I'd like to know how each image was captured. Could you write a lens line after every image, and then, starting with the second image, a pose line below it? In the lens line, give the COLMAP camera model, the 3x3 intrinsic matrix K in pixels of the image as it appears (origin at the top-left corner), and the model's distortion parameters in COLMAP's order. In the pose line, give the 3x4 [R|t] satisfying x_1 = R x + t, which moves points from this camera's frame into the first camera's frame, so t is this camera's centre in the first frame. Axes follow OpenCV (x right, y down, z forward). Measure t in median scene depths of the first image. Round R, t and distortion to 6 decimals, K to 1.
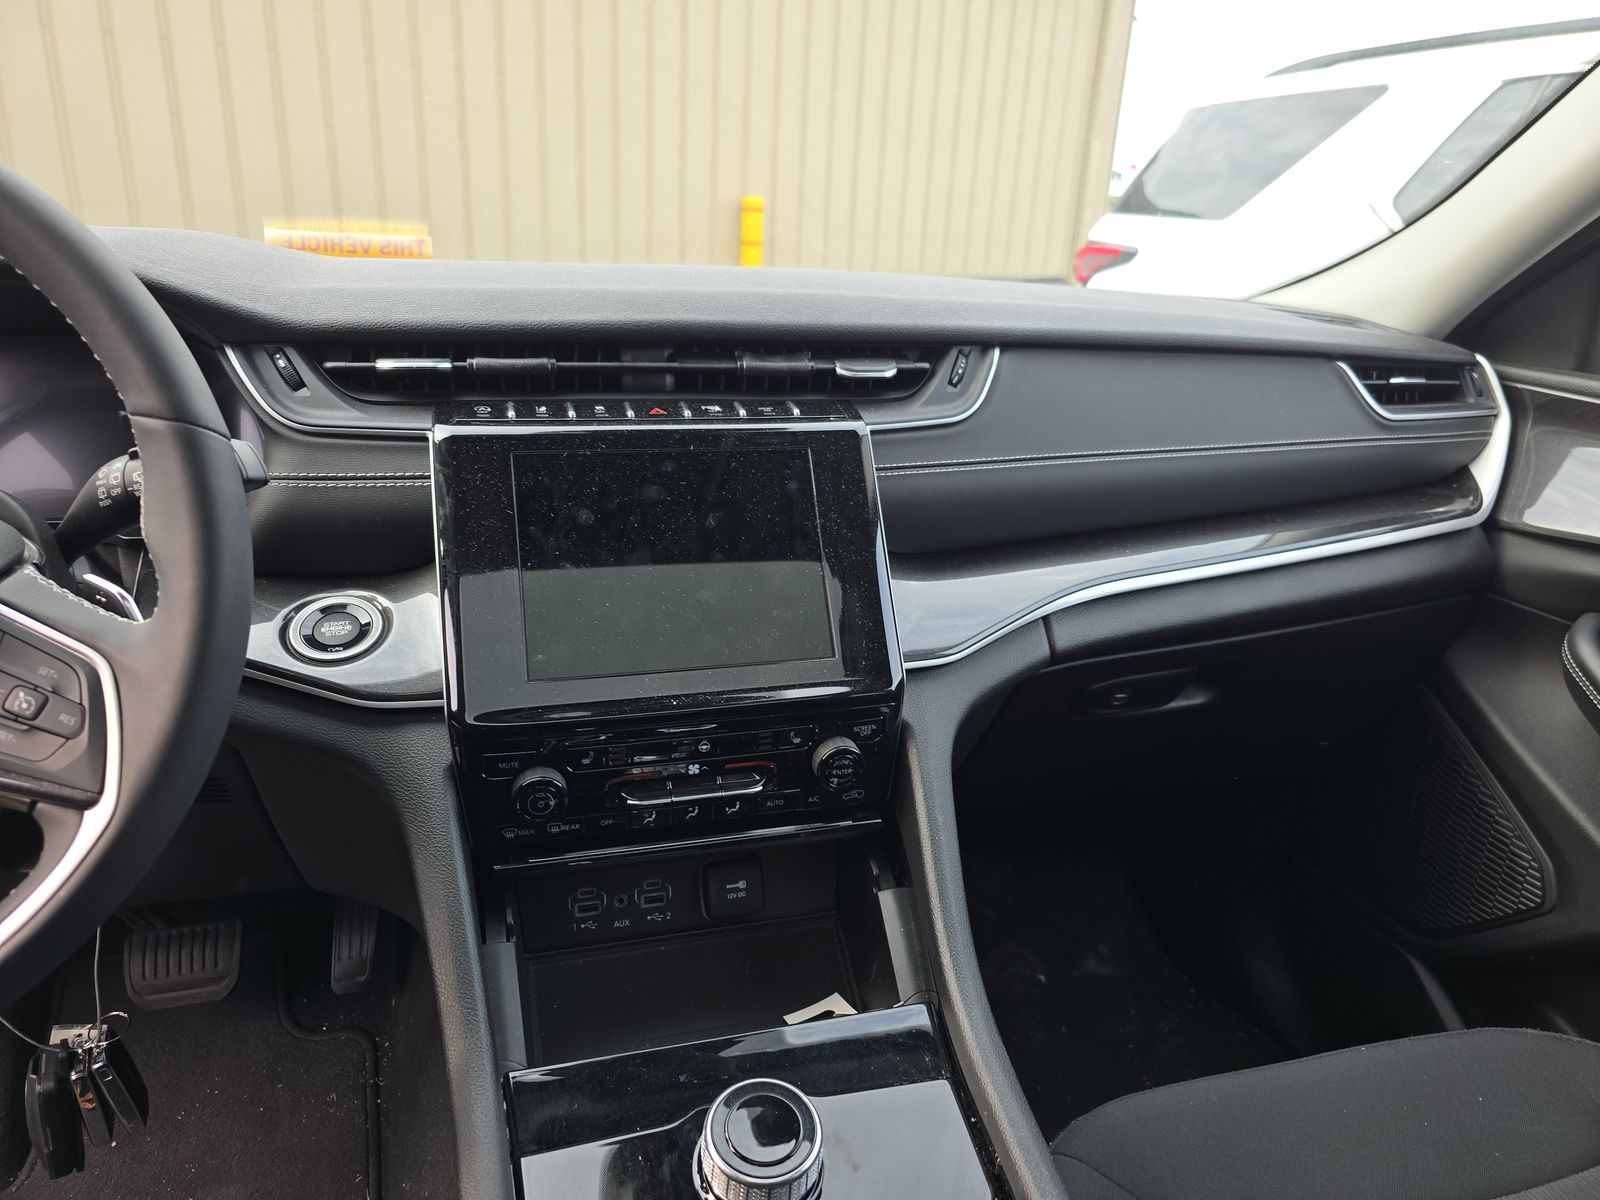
lens RADIAL K [[1078.2, 0, 800.0], [0, 1078.2, 600.0], [0, 0, 1]] dist [0.048534, -0.003218]
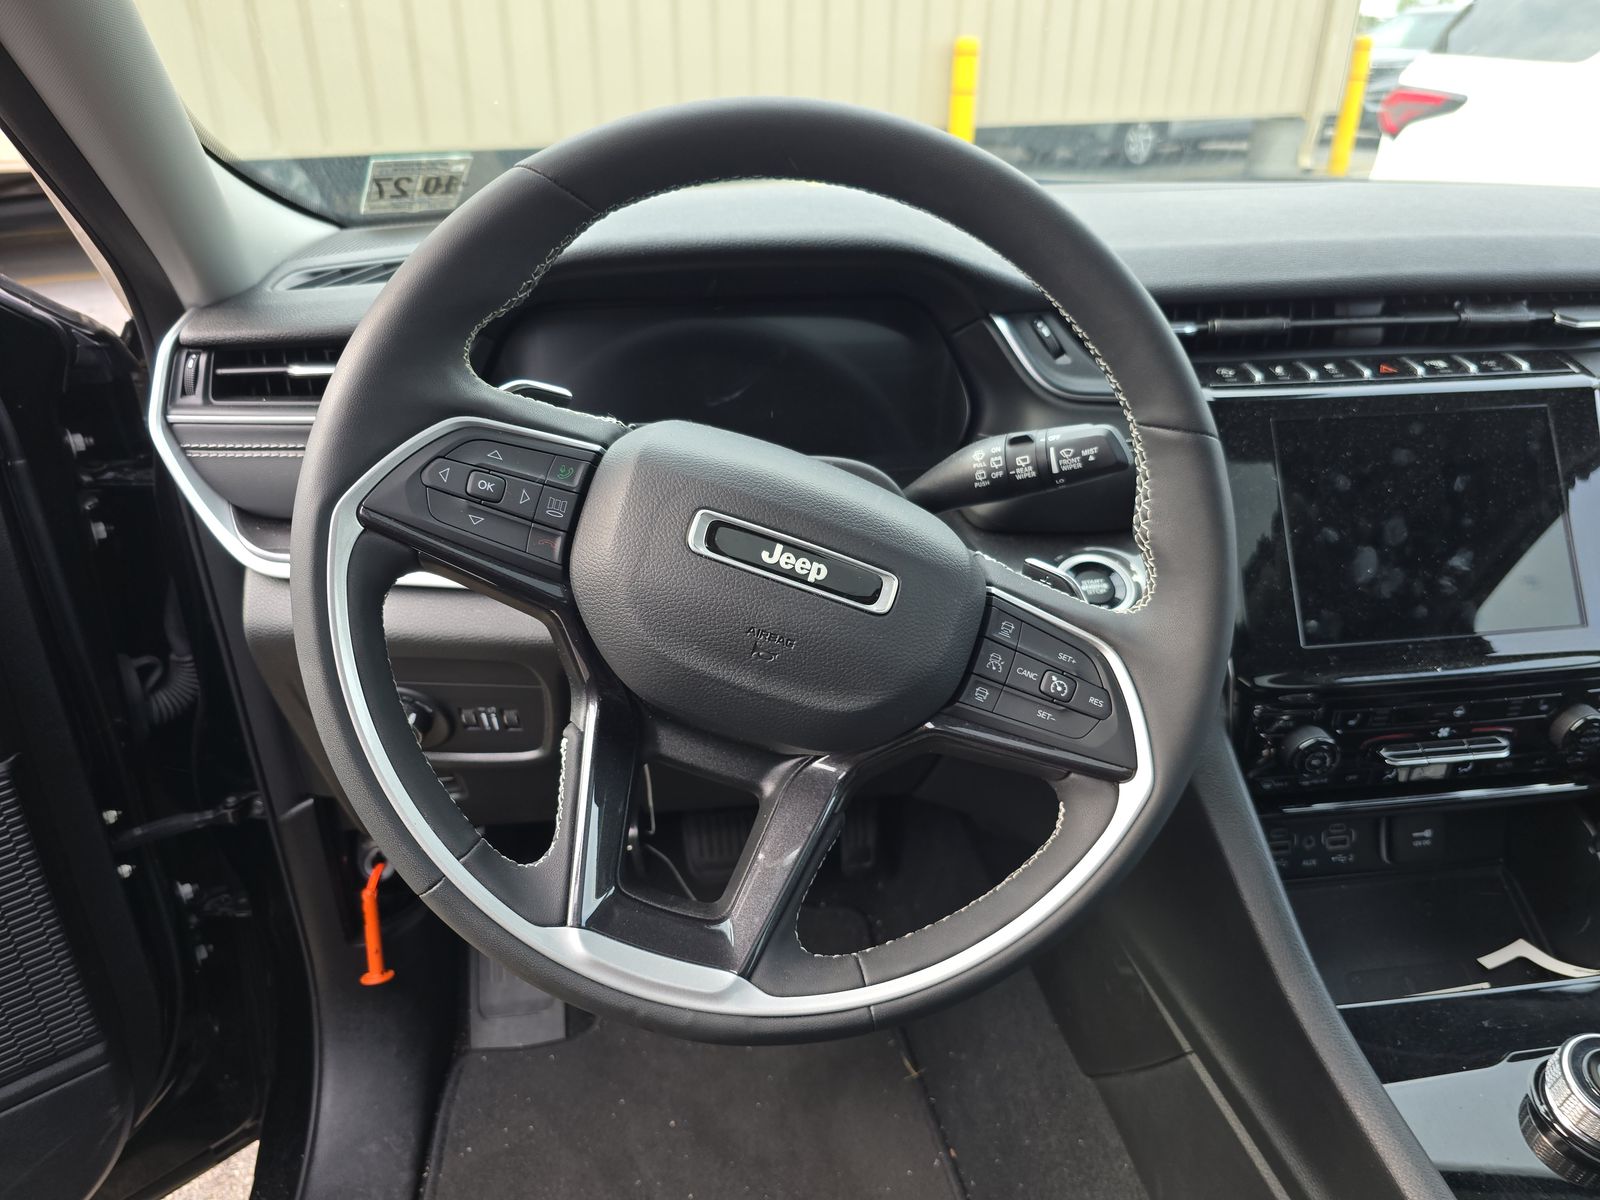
lens RADIAL K [[1092.3, 0, 800.0], [0, 1092.3, 600.0], [0, 0, 1]] dist [-0.004377, -0.003018]
pose [[0.989313, 0.025728, -0.143518, -0.535746], [-0.007815, 0.992250, 0.124012, -0.087865], [0.145596, -0.121565, 0.981847, -0.087952]]
